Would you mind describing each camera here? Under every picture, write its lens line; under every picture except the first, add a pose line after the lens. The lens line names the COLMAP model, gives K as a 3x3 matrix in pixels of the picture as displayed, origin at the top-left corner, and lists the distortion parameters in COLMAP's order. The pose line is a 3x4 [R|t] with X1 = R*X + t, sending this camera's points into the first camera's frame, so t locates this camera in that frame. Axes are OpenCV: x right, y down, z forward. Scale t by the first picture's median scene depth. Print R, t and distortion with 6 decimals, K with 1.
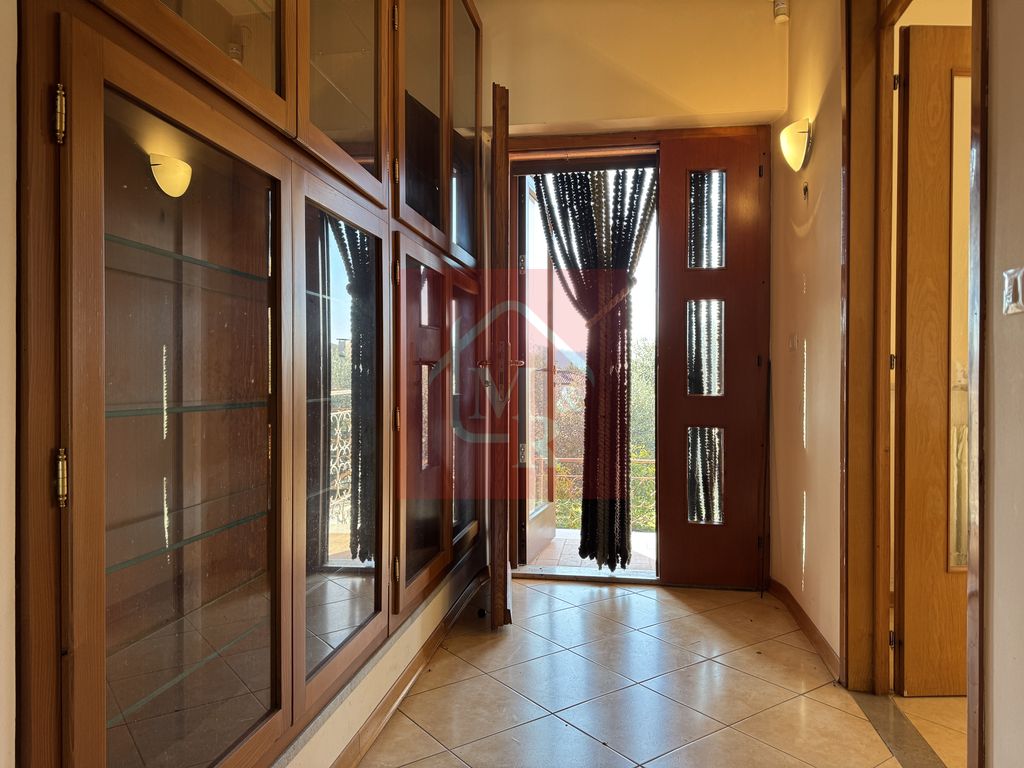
lens RADIAL K [[720.5, 0, 509.9], [0, 720.5, 385.0], [0, 0, 1]] dist [0.077348, -0.094759]
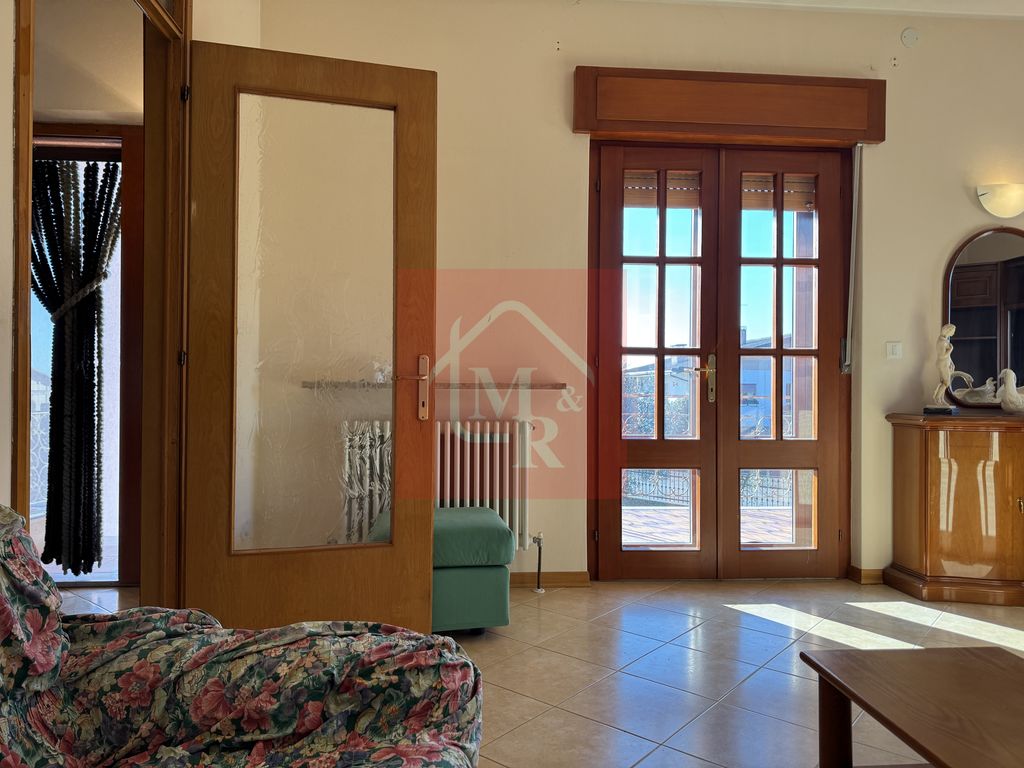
lens RADIAL K [[720.5, 0, 509.9], [0, 720.5, 385.0], [0, 0, 1]] dist [0.077348, -0.094759]
pose [[0.971354, 0.005735, 0.237567, 0.466217], [-0.003719, 0.999953, -0.008933, 0.009580], [-0.237607, 0.007794, 0.971330, -0.084058]]
